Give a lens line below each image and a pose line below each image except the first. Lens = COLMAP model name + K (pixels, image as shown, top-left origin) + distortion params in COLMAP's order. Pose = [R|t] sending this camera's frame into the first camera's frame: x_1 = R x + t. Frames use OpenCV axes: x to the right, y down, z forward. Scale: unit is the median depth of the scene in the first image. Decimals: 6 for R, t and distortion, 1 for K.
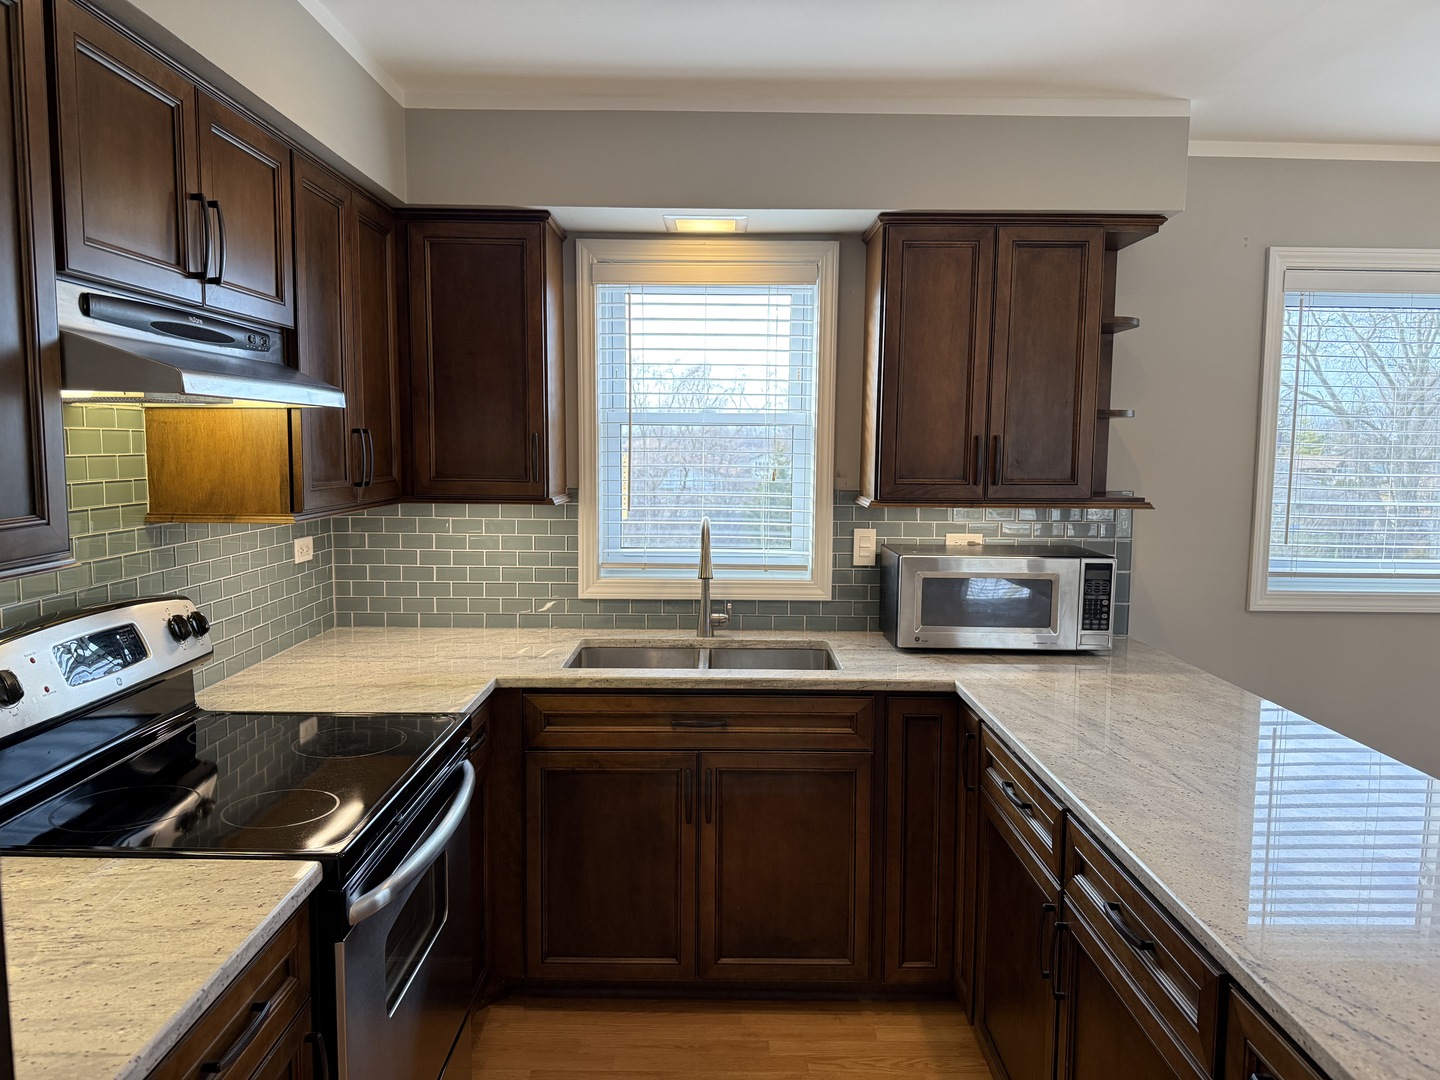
lens RADIAL K [[1013.9, 0, 722.6], [0, 1013.9, 539.6], [0, 0, 1]] dist [0.051204, -0.059492]
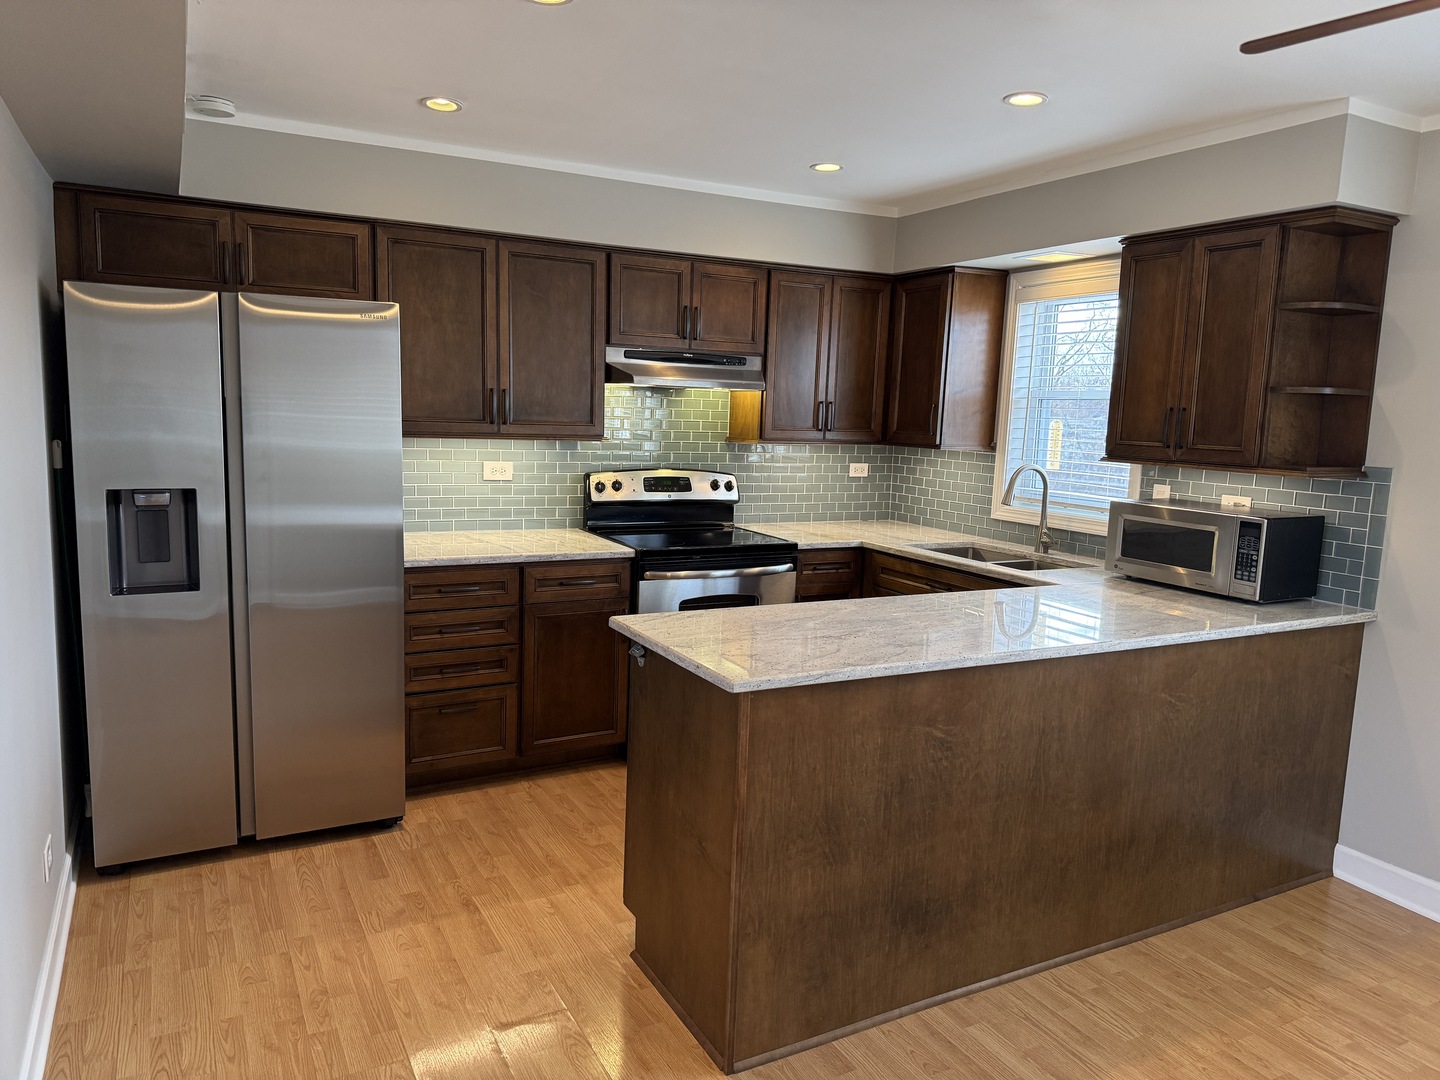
lens RADIAL K [[1013.9, 0, 723.0], [0, 1013.9, 546.7], [0, 0, 1]] dist [0.051204, -0.059492]
pose [[0.469716, 0.127883, -0.873506, 1.162460], [-0.114697, 0.989906, 0.083247, 0.024406], [0.875335, 0.061086, 0.479643, -0.065401]]
